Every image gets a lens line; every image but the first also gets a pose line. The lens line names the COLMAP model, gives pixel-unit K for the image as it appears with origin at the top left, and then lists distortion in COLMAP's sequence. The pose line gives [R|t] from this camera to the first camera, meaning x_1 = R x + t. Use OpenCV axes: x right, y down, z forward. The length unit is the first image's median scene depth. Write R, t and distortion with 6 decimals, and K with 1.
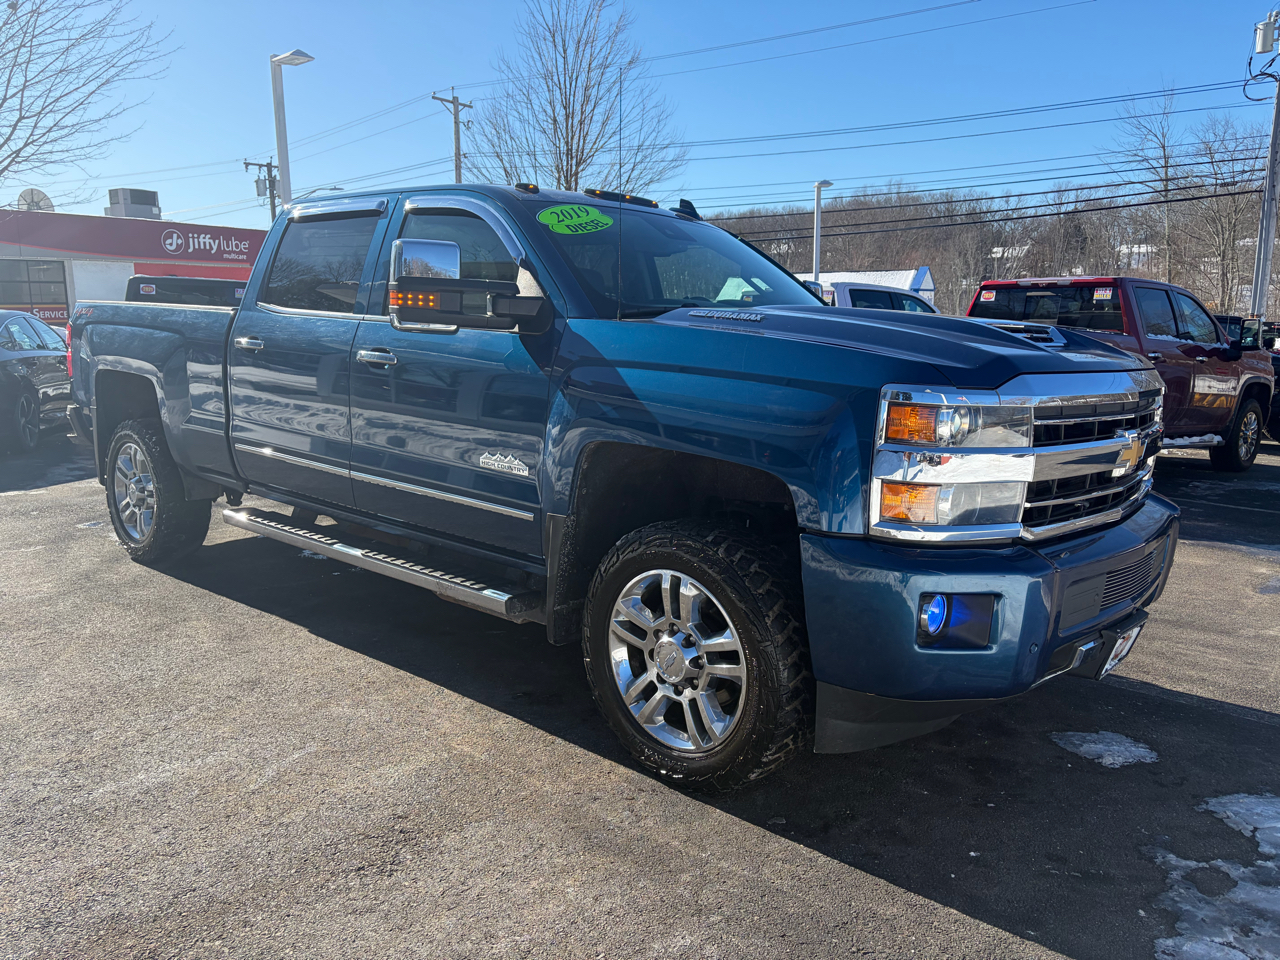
lens RADIAL K [[961.6, 0, 645.0], [0, 961.6, 483.2], [0, 0, 1]] dist [0.053066, -0.053163]
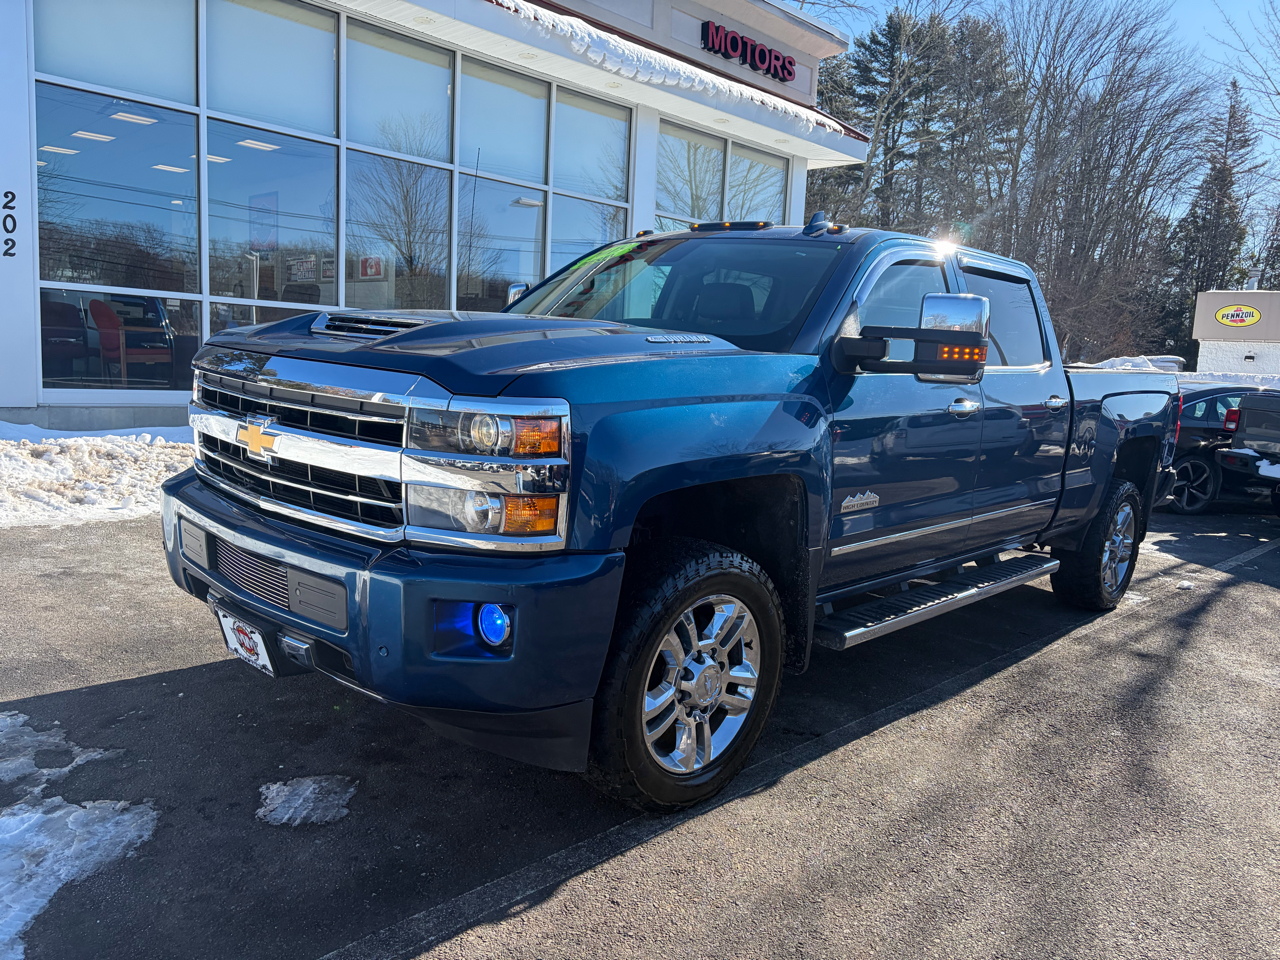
lens RADIAL K [[961.6, 0, 645.0], [0, 961.6, 483.2], [0, 0, 1]] dist [0.053066, -0.053163]
pose [[-0.024315, 0.118257, -0.992685, 0.999325], [-0.227164, 0.966350, 0.120684, -0.132786], [0.973553, 0.228437, 0.003367, 0.950622]]
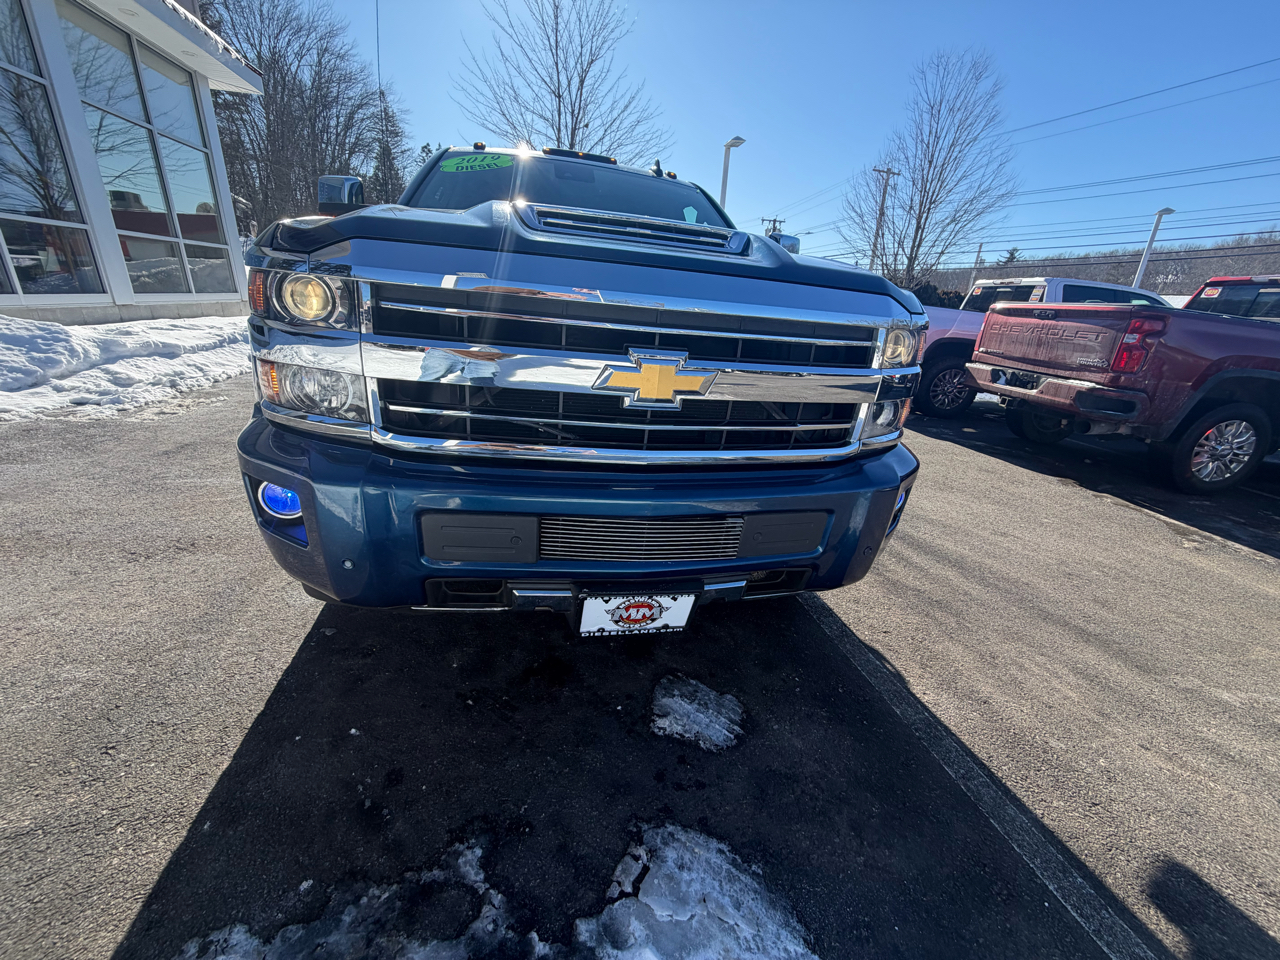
lens RADIAL K [[510.4, 0, 637.3], [0, 510.4, 479.1], [0, 0, 1]] dist [-0.000752, -0.000150]
pose [[0.802086, 0.238443, -0.547542, 0.498686], [-0.156546, 0.968723, 0.192536, -0.021747], [0.576325, -0.068715, 0.814326, 0.454555]]
